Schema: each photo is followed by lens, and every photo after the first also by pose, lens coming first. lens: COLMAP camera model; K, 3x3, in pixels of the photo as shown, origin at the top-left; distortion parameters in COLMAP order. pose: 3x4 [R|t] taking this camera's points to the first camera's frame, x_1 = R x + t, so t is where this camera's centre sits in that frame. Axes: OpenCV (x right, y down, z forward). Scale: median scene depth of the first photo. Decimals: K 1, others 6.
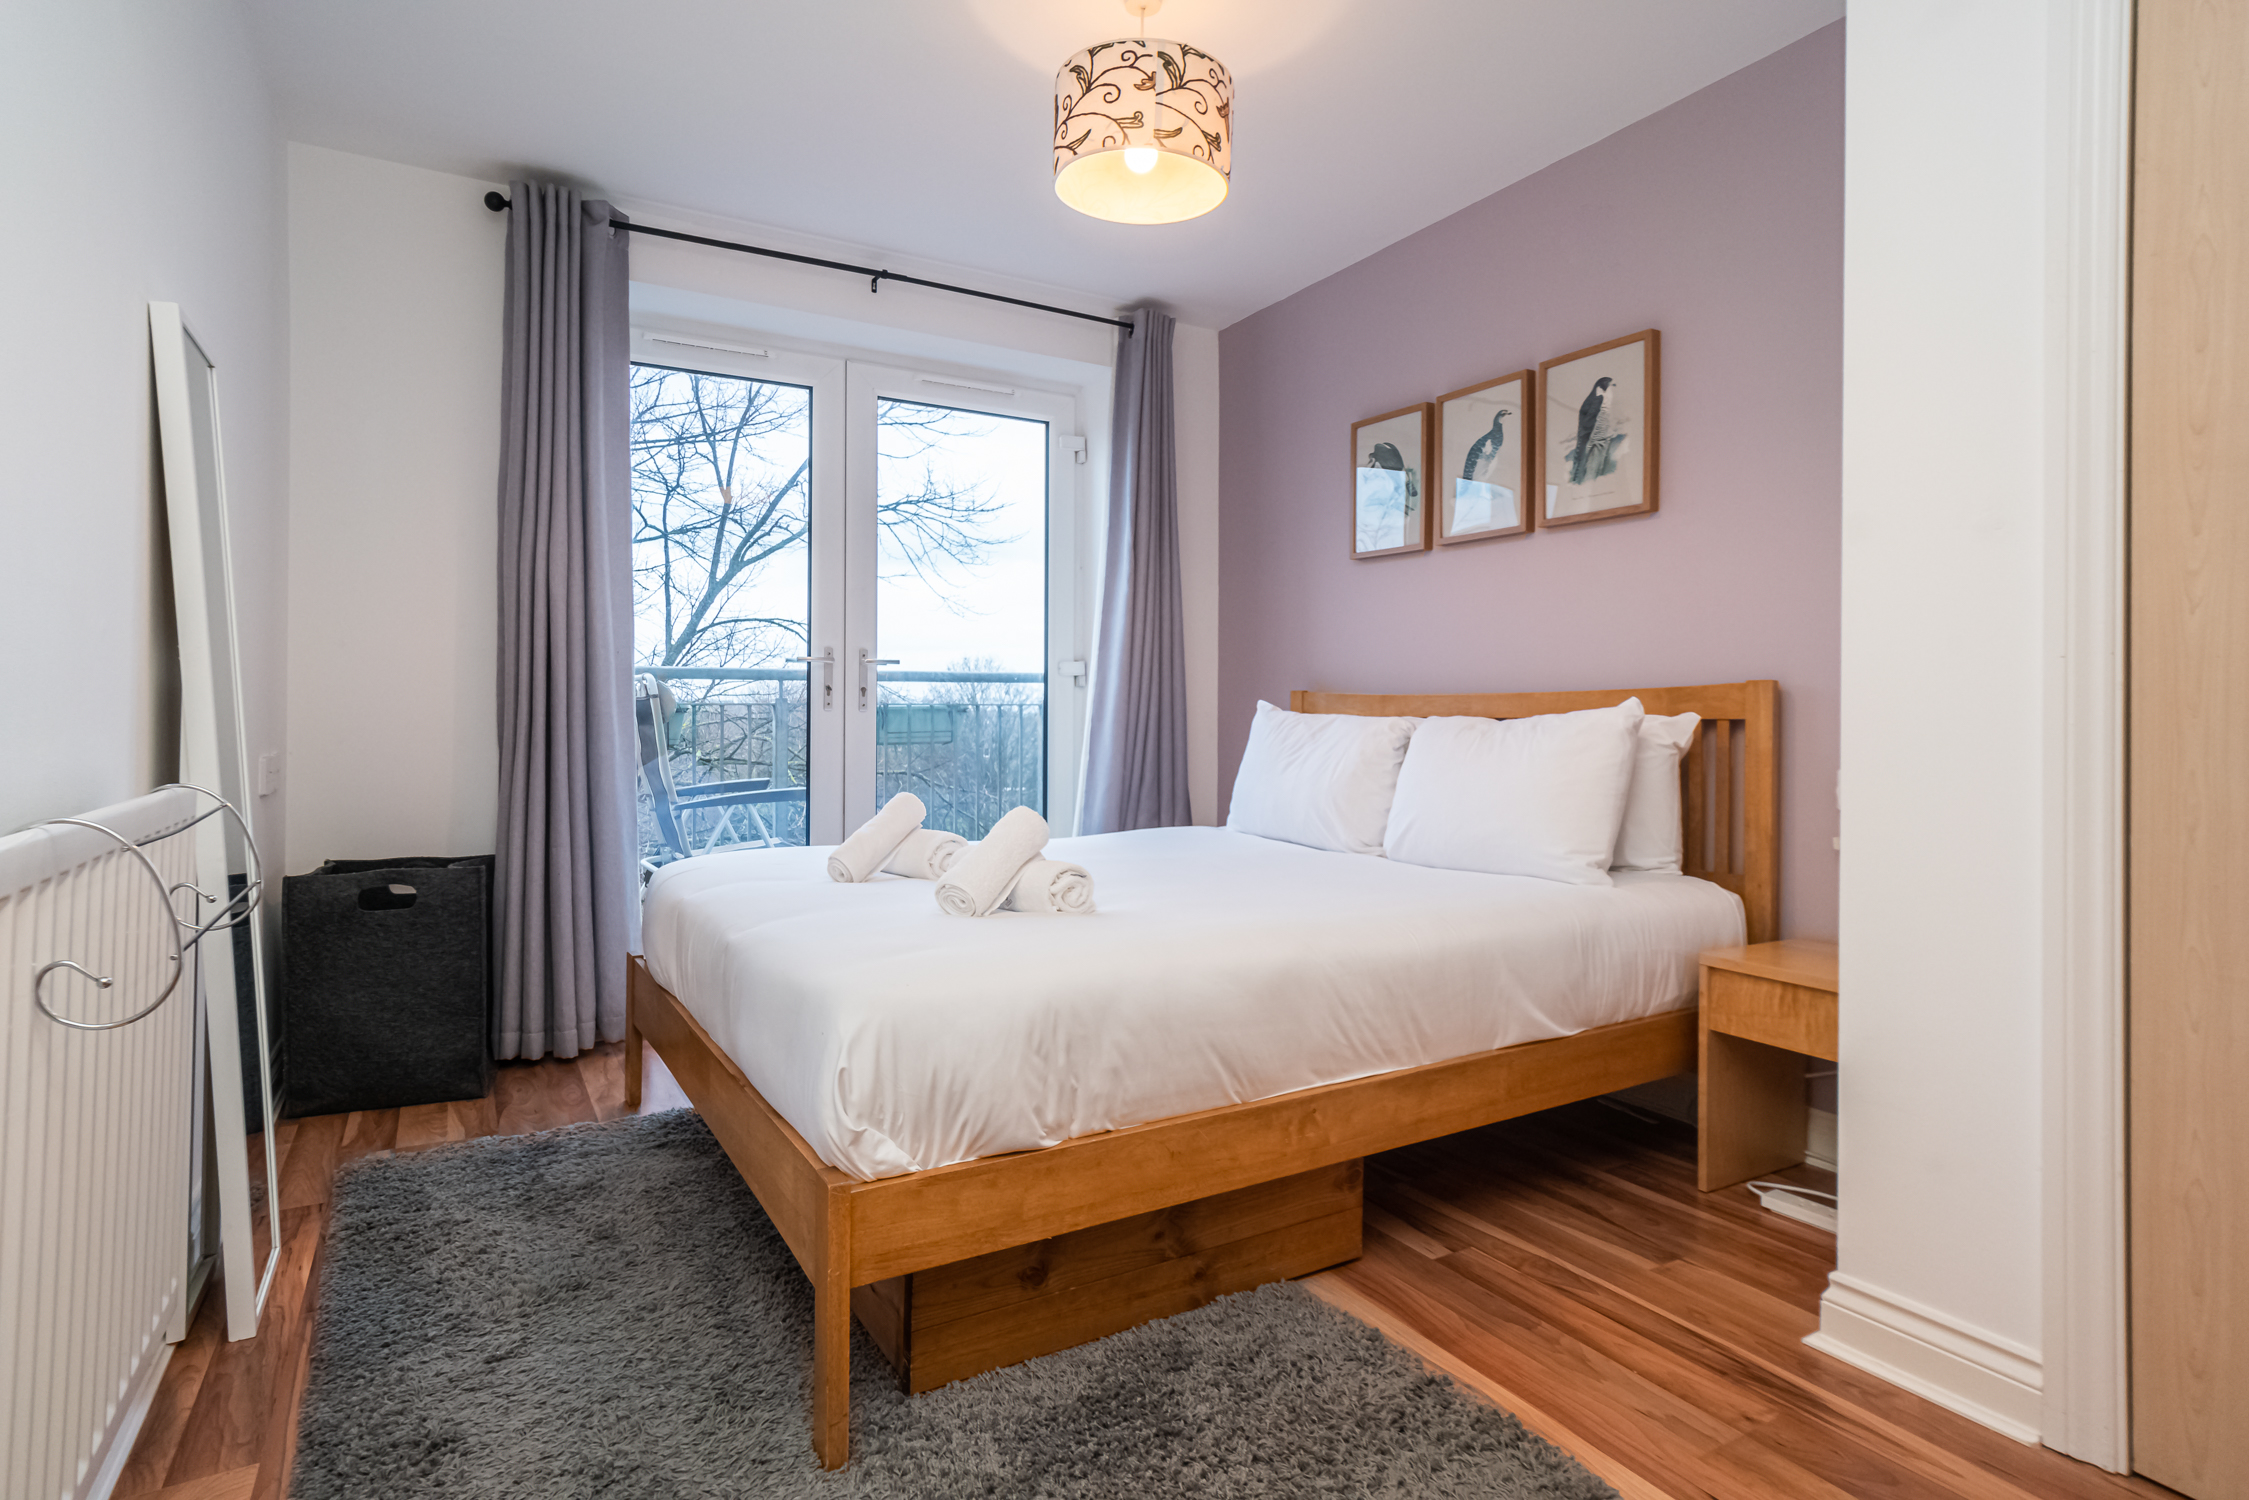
lens RADIAL K [[1139.2, 0, 1151.0], [0, 1139.2, 714.4], [0, 0, 1]] dist [-0.010898, 0.008759]
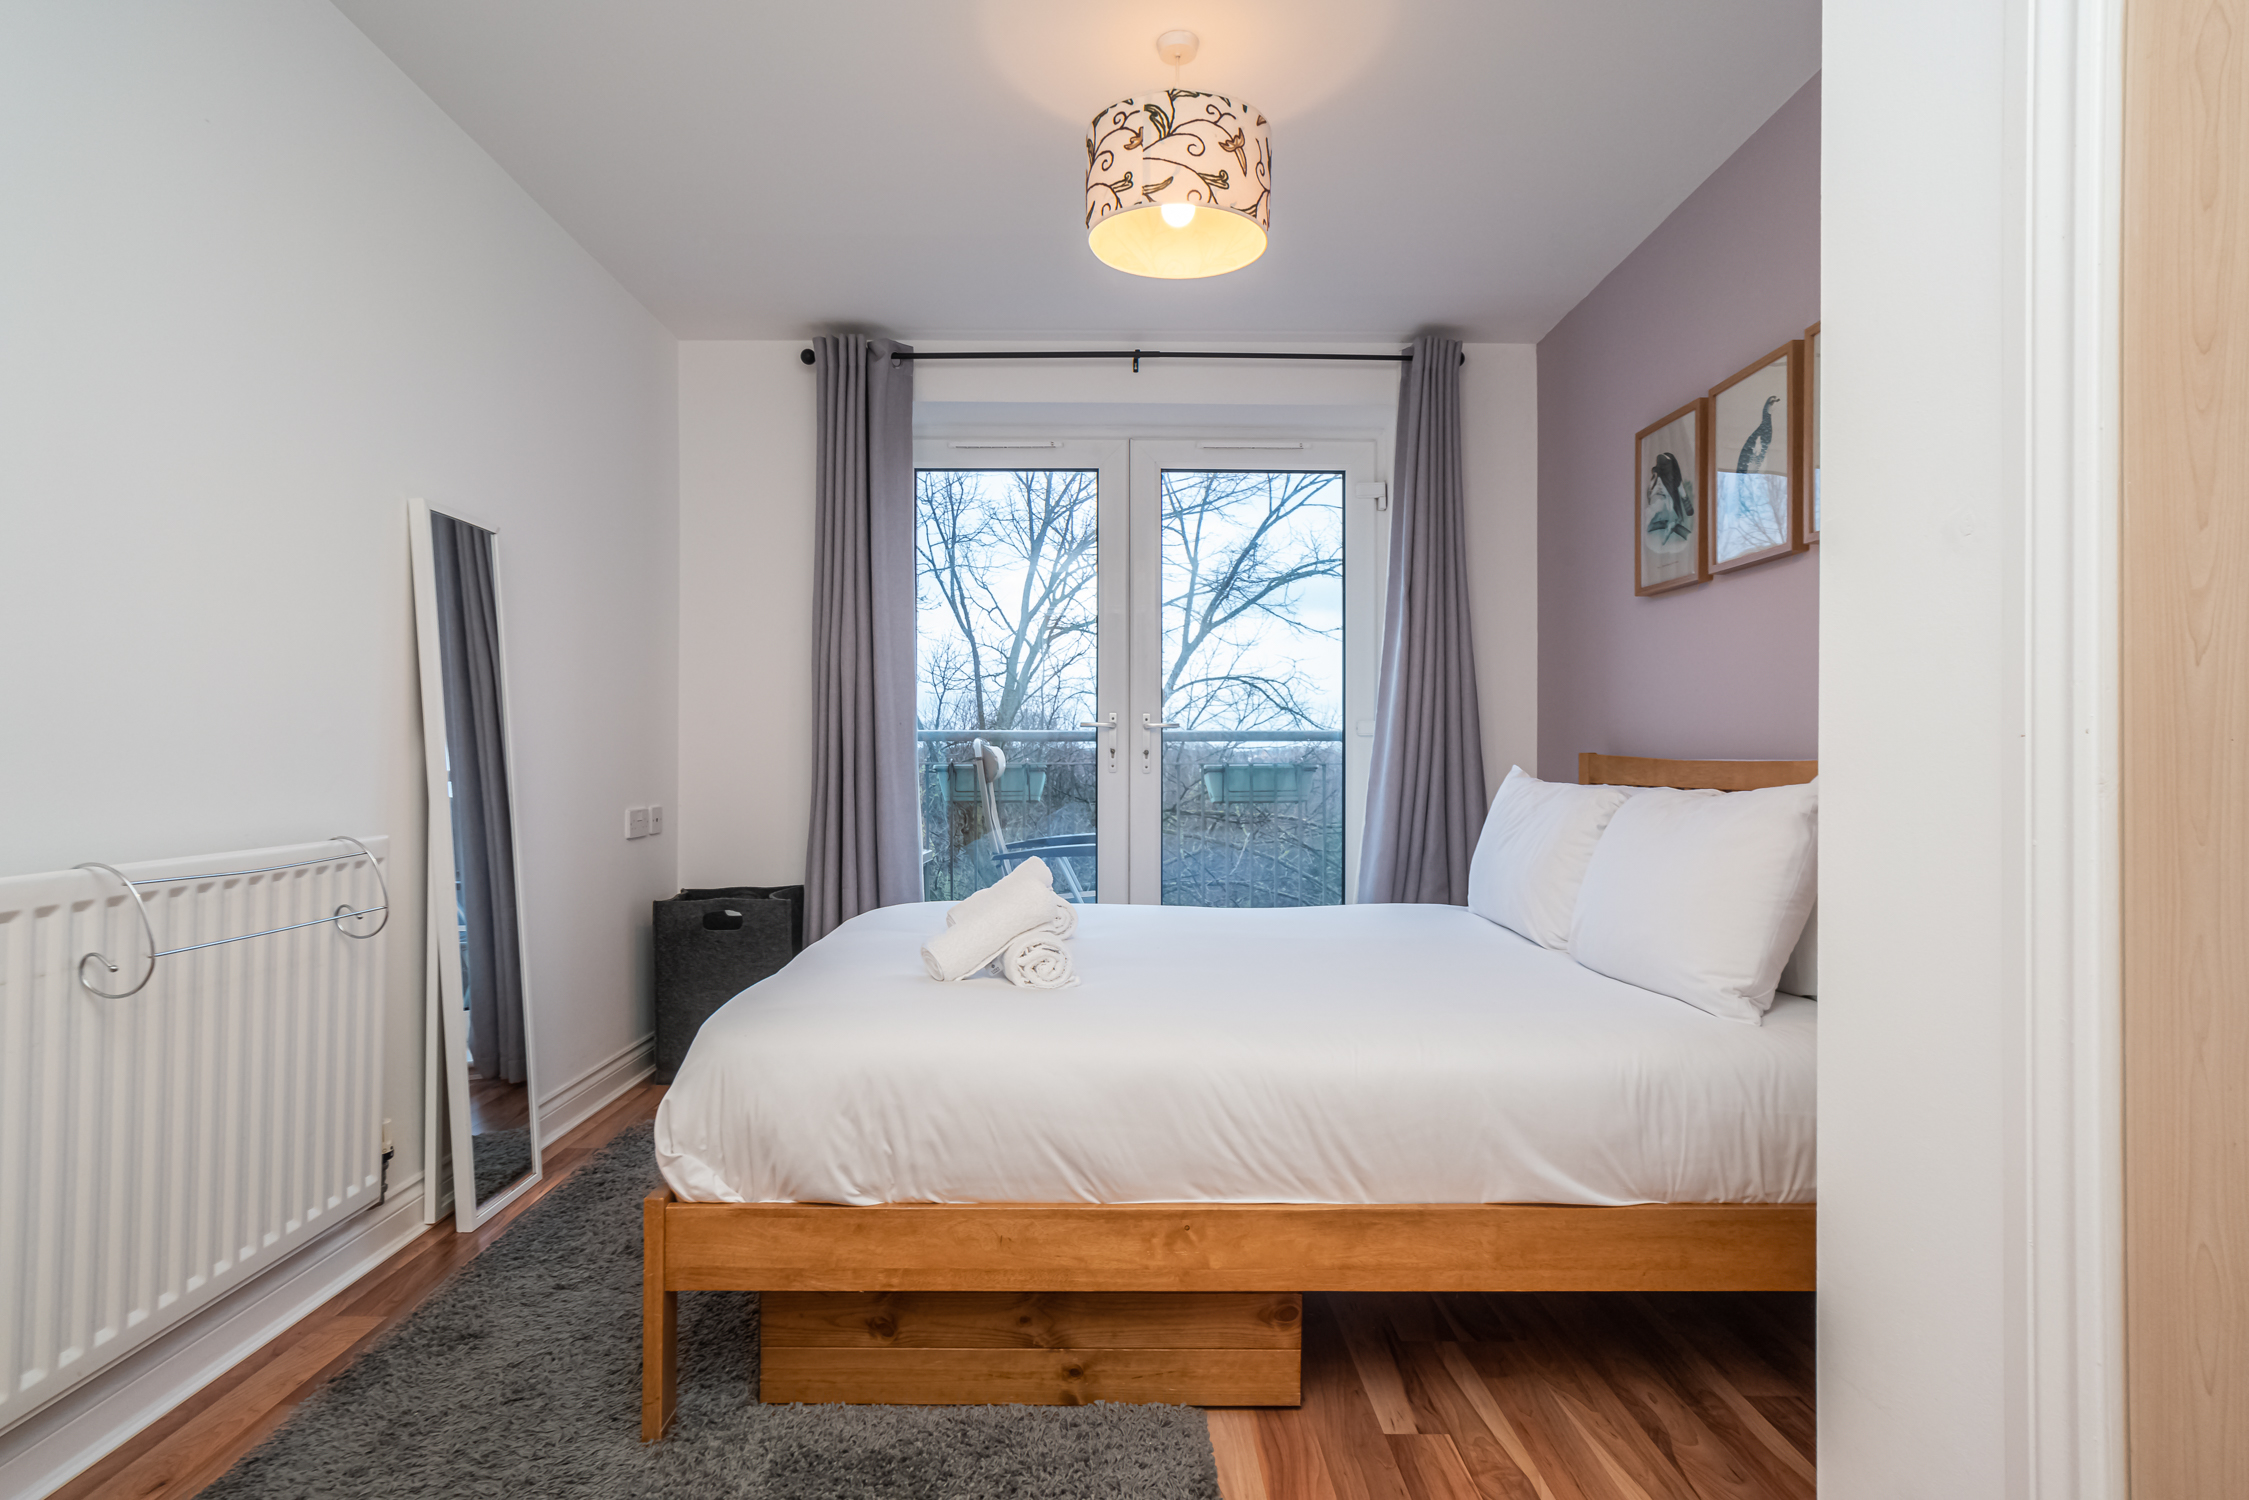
lens RADIAL K [[1150.1, 0, 1125.3], [0, 1150.1, 764.1], [0, 0, 1]] dist [-0.000678, 0.002496]
pose [[0.865291, 0.003549, -0.501256, 0.357303], [-0.002774, 0.999994, 0.002292, -0.018399], [0.501261, -0.000593, 0.865296, 0.106708]]
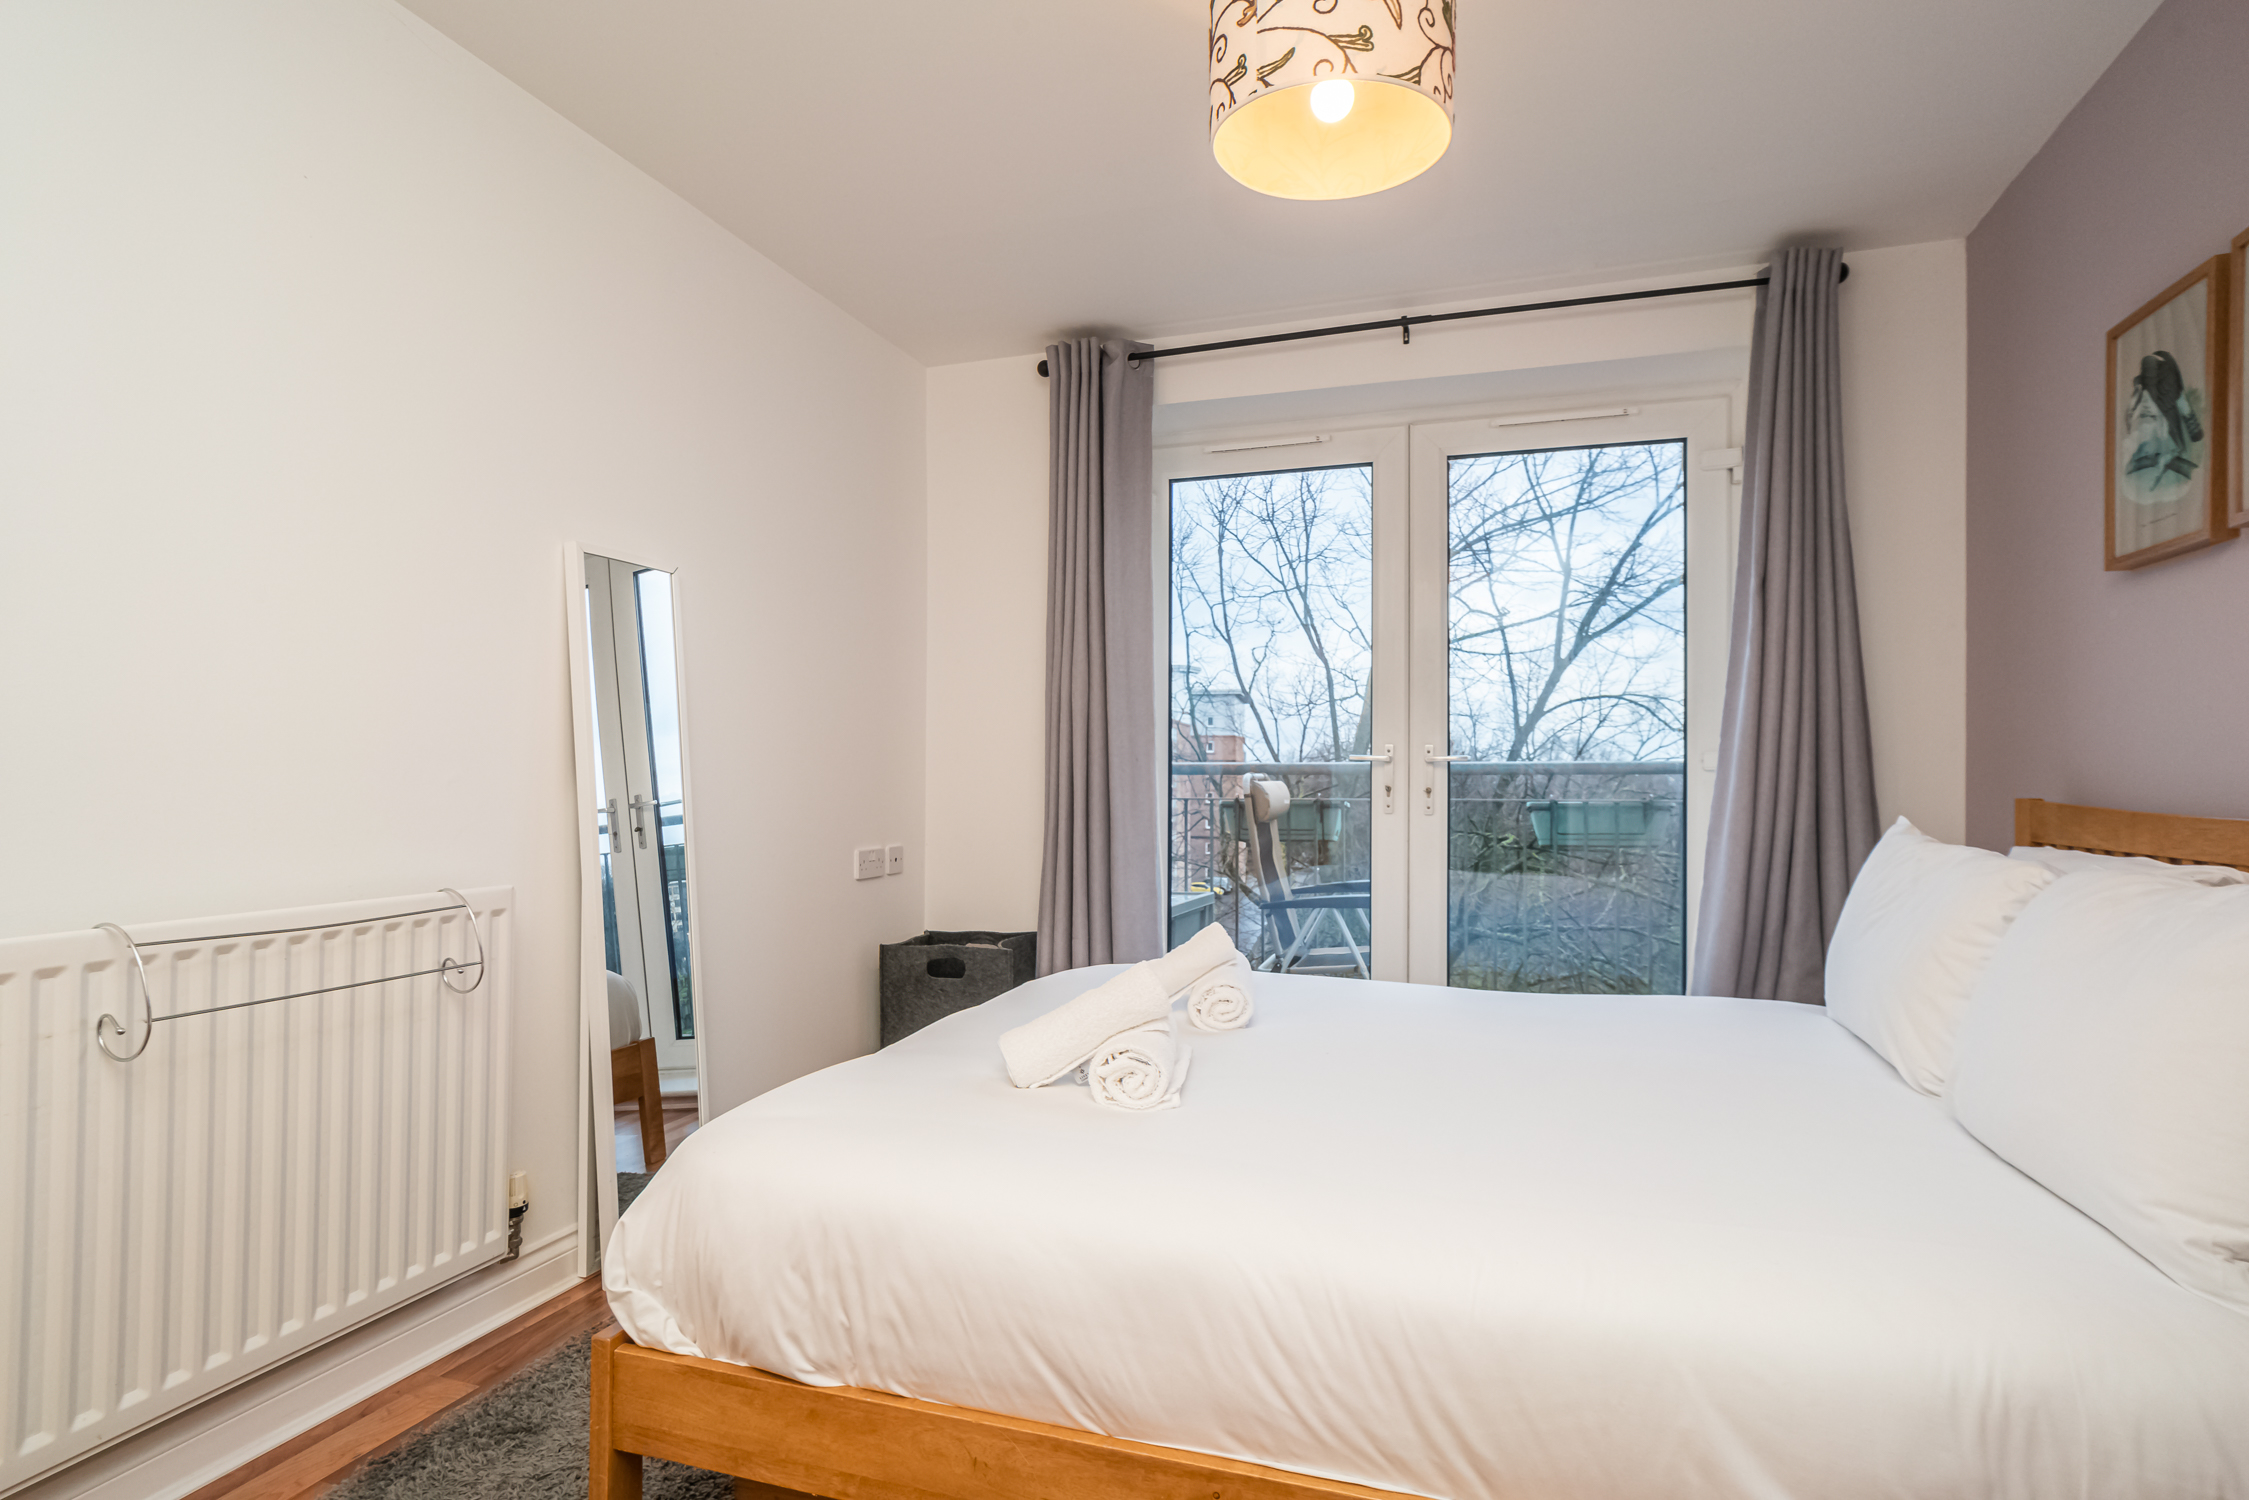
lens RADIAL K [[1150.4, 0, 1143.5], [0, 1150.4, 780.3], [0, 0, 1]] dist [-0.016545, 0.020414]
pose [[0.652874, 0.001603, -0.757465, 0.385912], [-0.004945, 0.999985, -0.002146, -0.036580], [0.757450, 0.005147, 0.652872, 0.340414]]
